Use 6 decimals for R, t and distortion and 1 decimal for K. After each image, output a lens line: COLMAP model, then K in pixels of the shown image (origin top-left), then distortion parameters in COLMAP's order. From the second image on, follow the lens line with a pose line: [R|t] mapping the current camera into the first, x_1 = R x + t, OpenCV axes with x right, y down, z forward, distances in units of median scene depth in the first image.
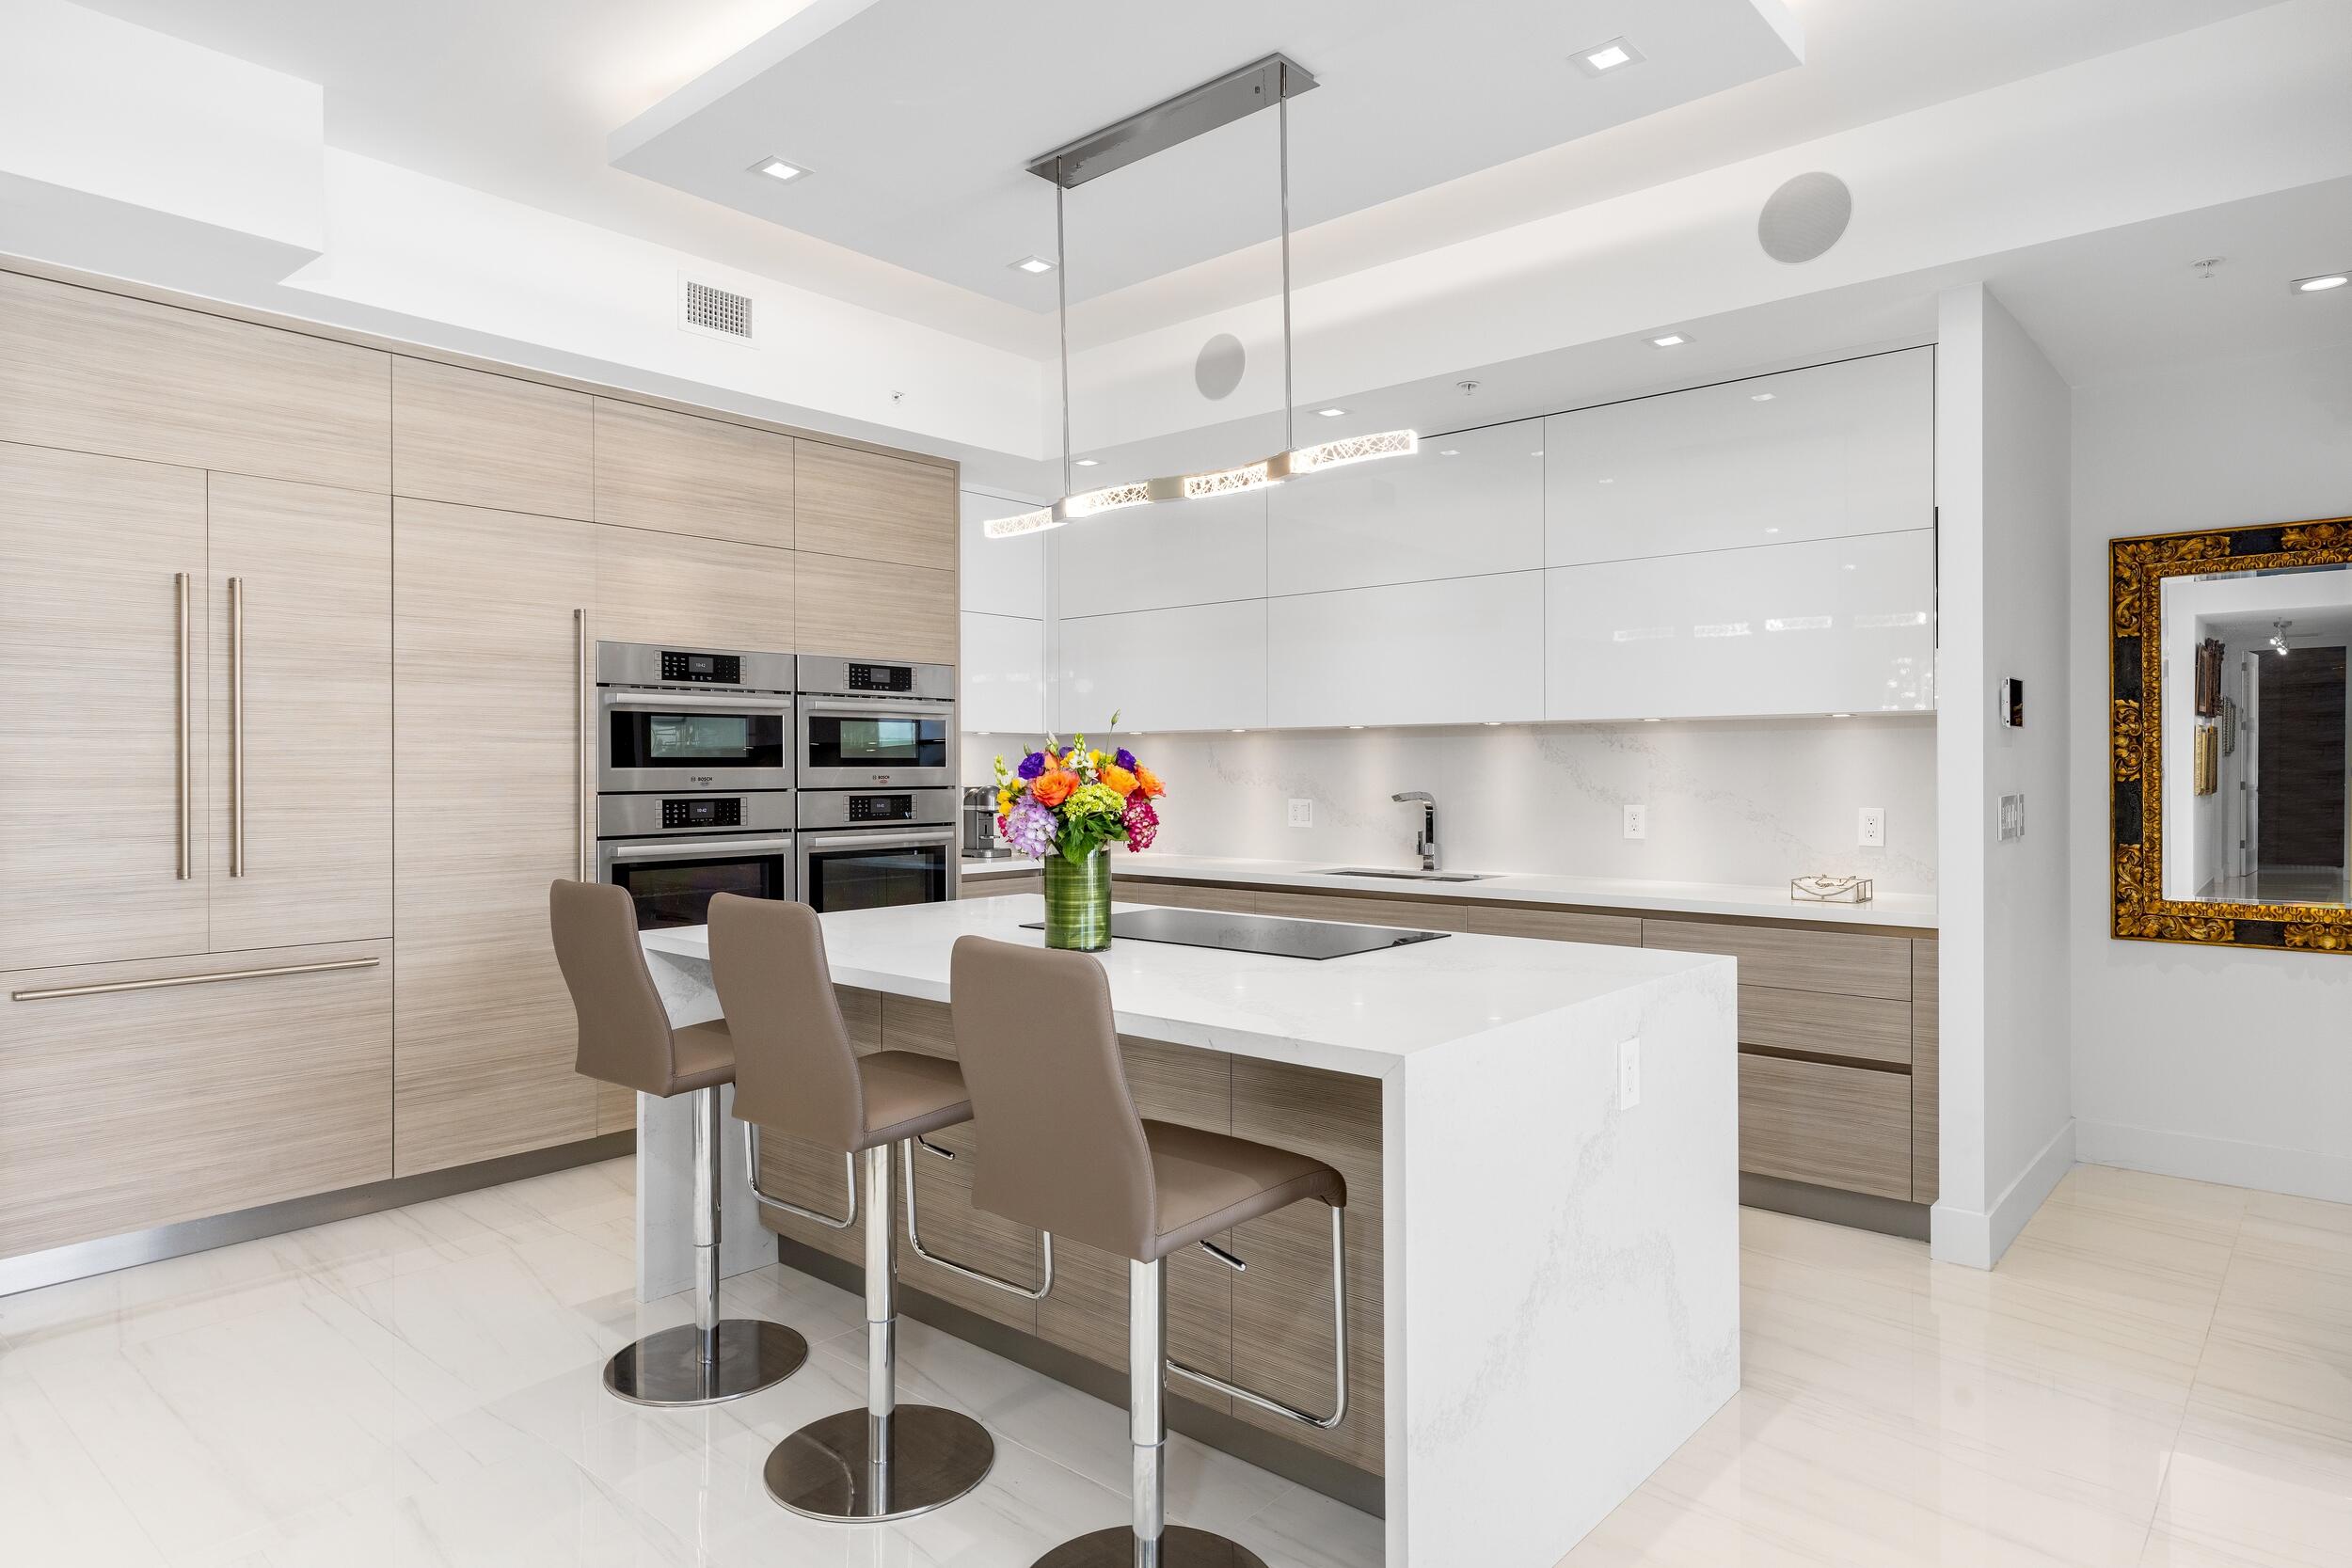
lens RADIAL K [[1367.8, 0, 1170.6], [0, 1367.8, 772.2], [0, 0, 1]] dist [-0.001367, -0.000642]
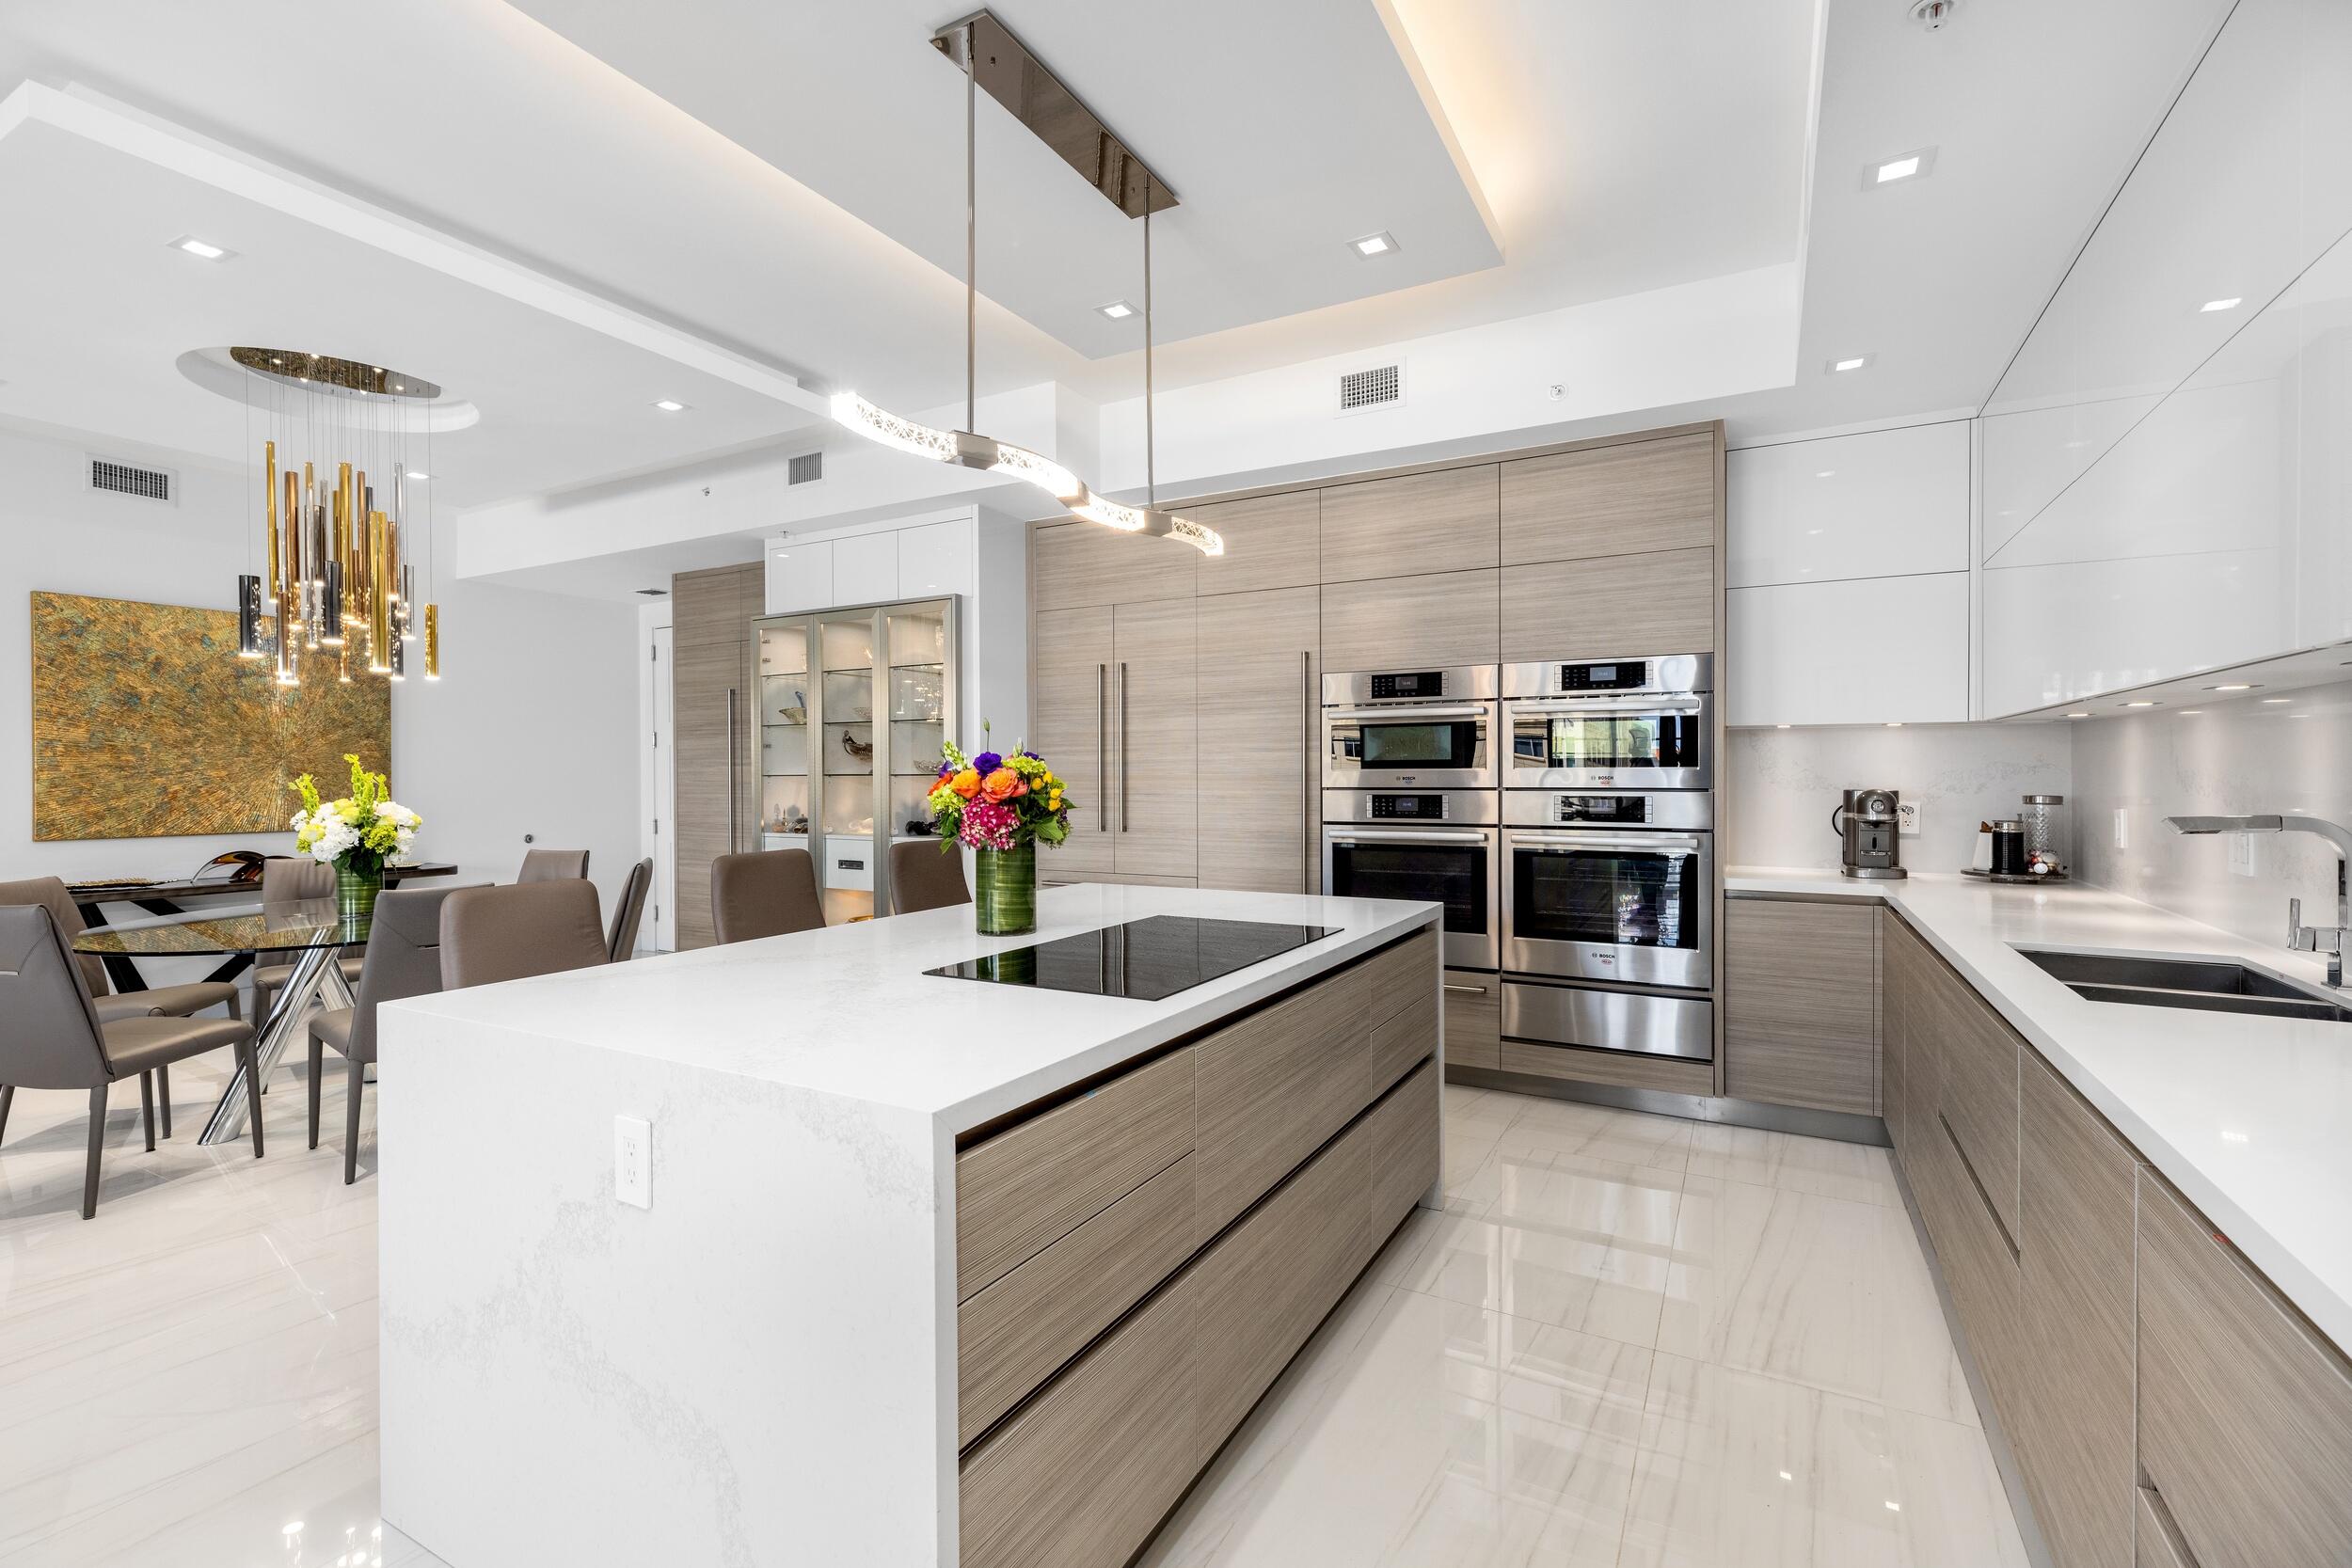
lens RADIAL K [[1056.4, 0, 1166.1], [0, 1056.4, 780.7], [0, 0, 1]] dist [0.006121, -0.001619]
pose [[0.210226, 0.008600, -0.977615, 0.518369], [0.001889, 0.999956, 0.009203, -0.001930], [0.977651, -0.003781, 0.210200, 0.602001]]
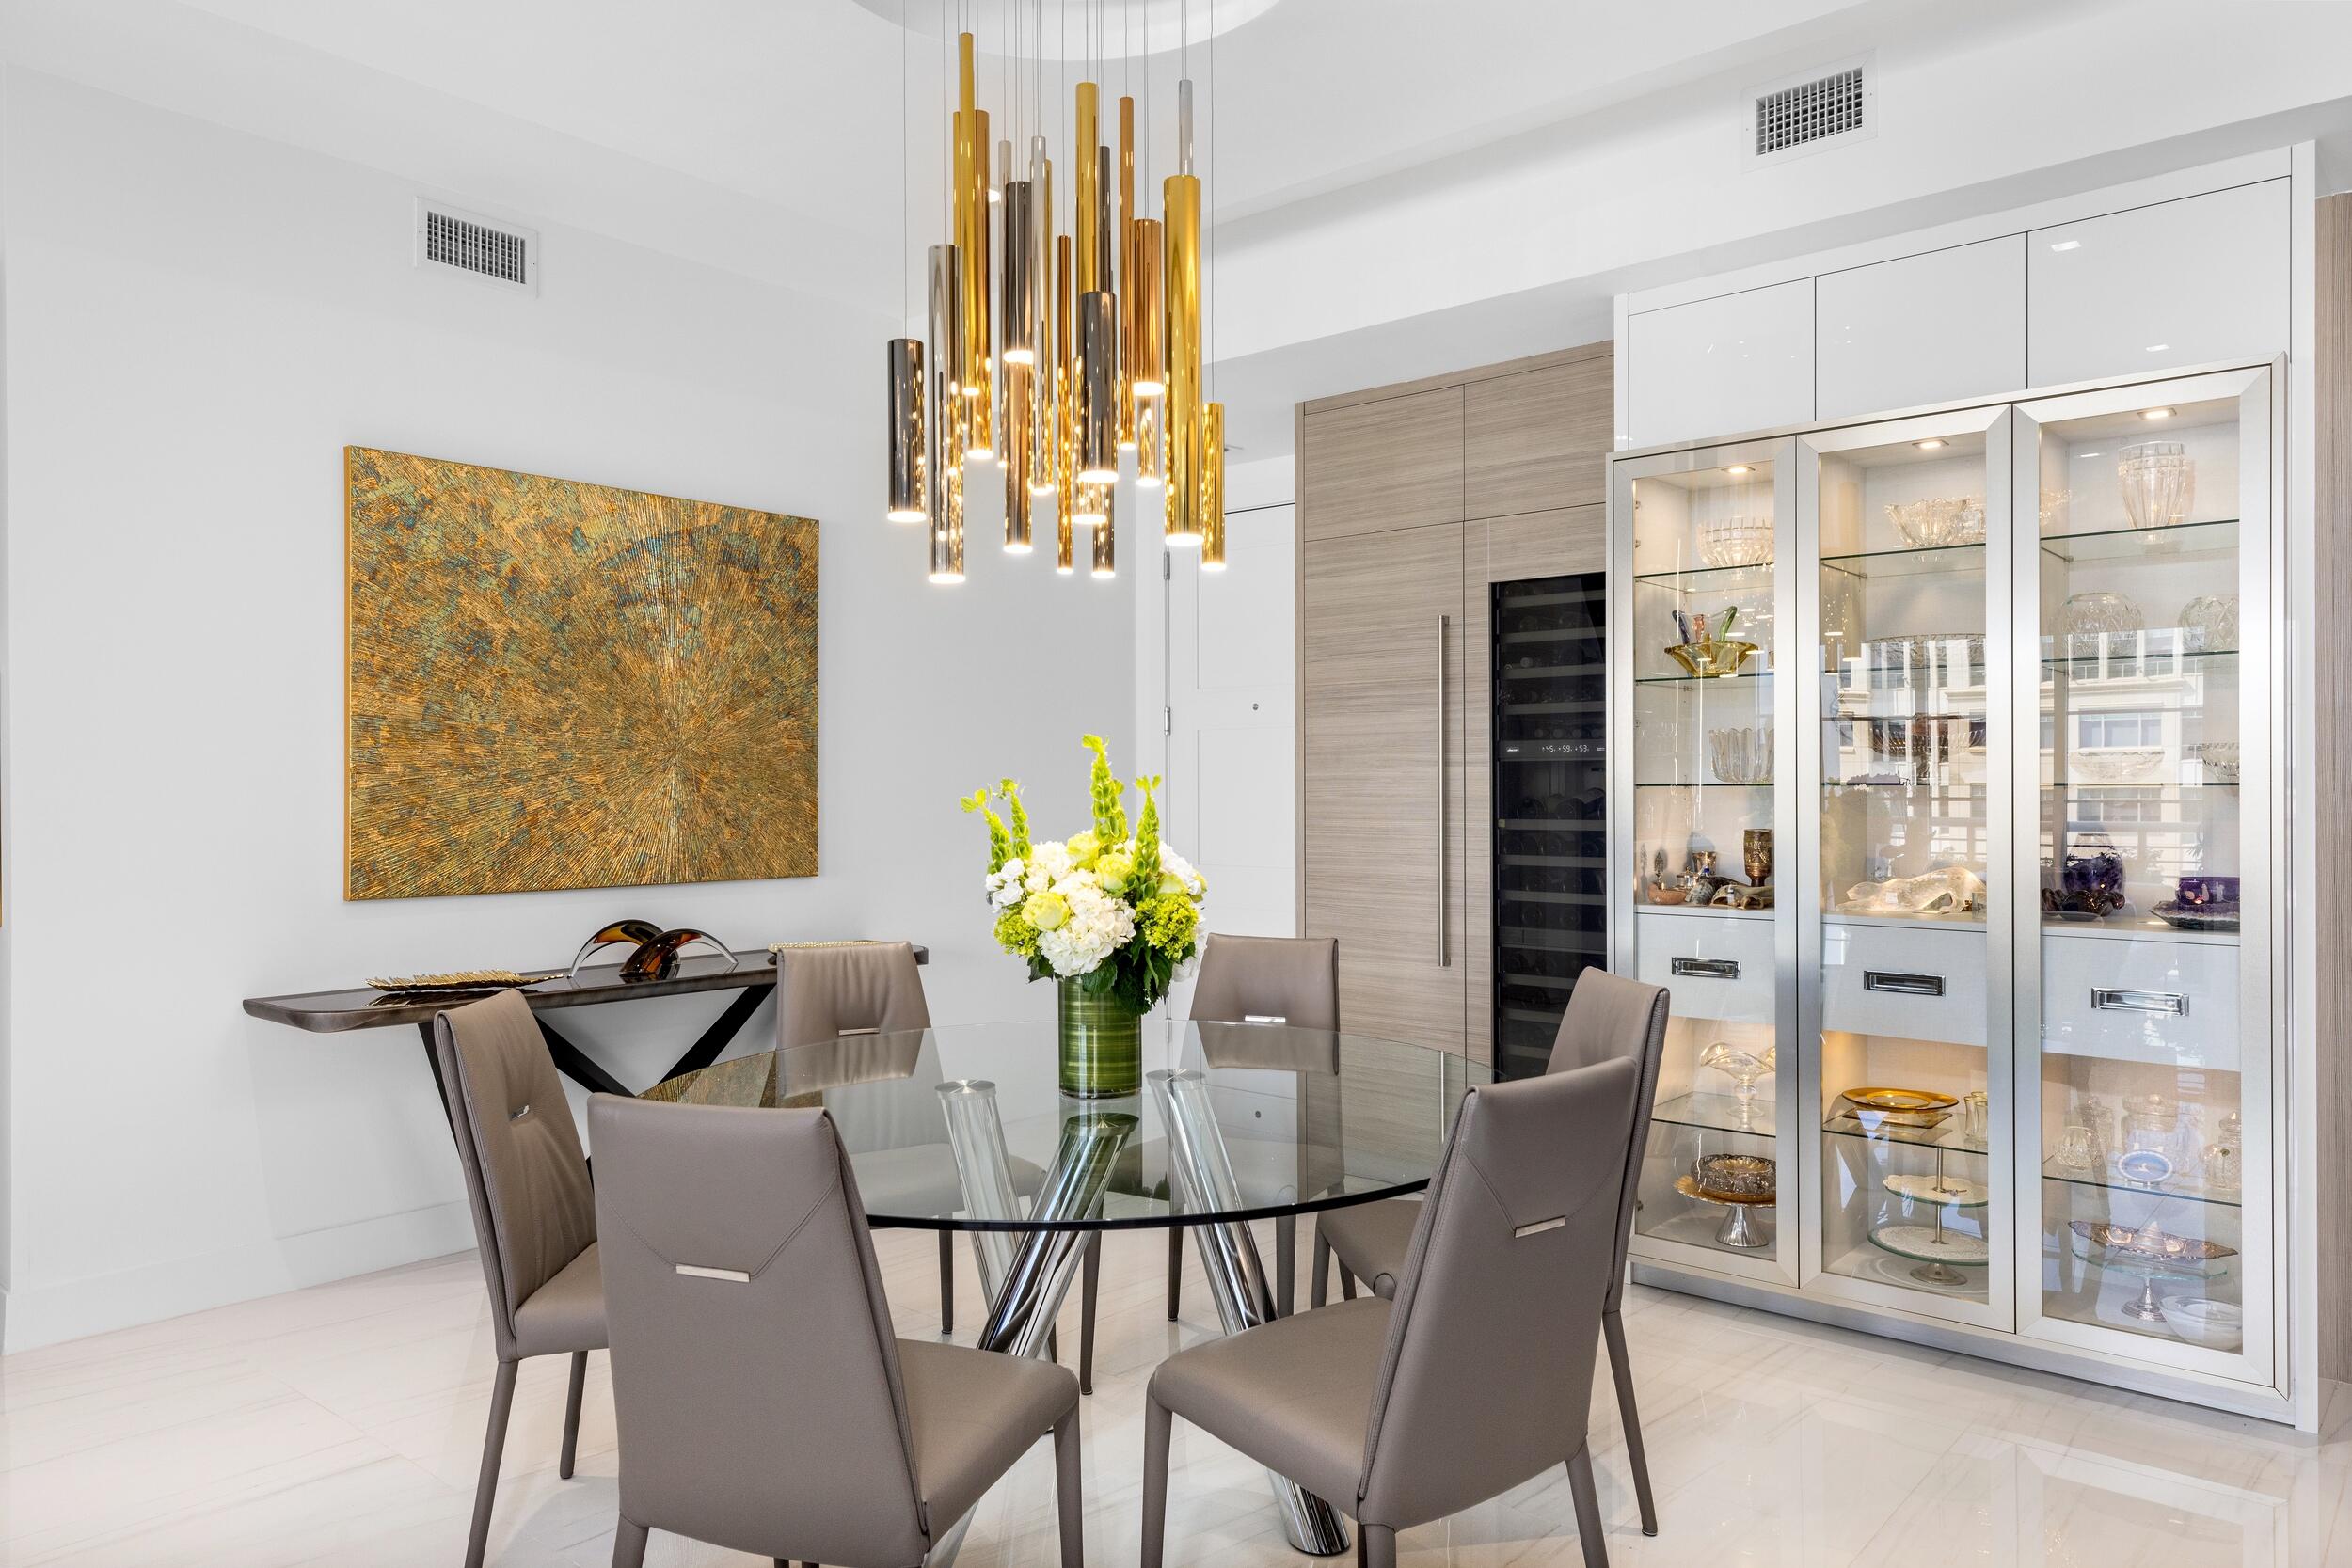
lens RADIAL K [[1577.8, 0, 1164.7], [0, 1577.8, 787.5], [0, 0, 1]] dist [0.014743, -0.000408]
pose [[0.005902, 0.004910, -0.999971, 0.107185], [-0.000185, 0.999988, 0.004909, -0.000348], [0.999983, 0.000156, 0.005903, 0.151502]]
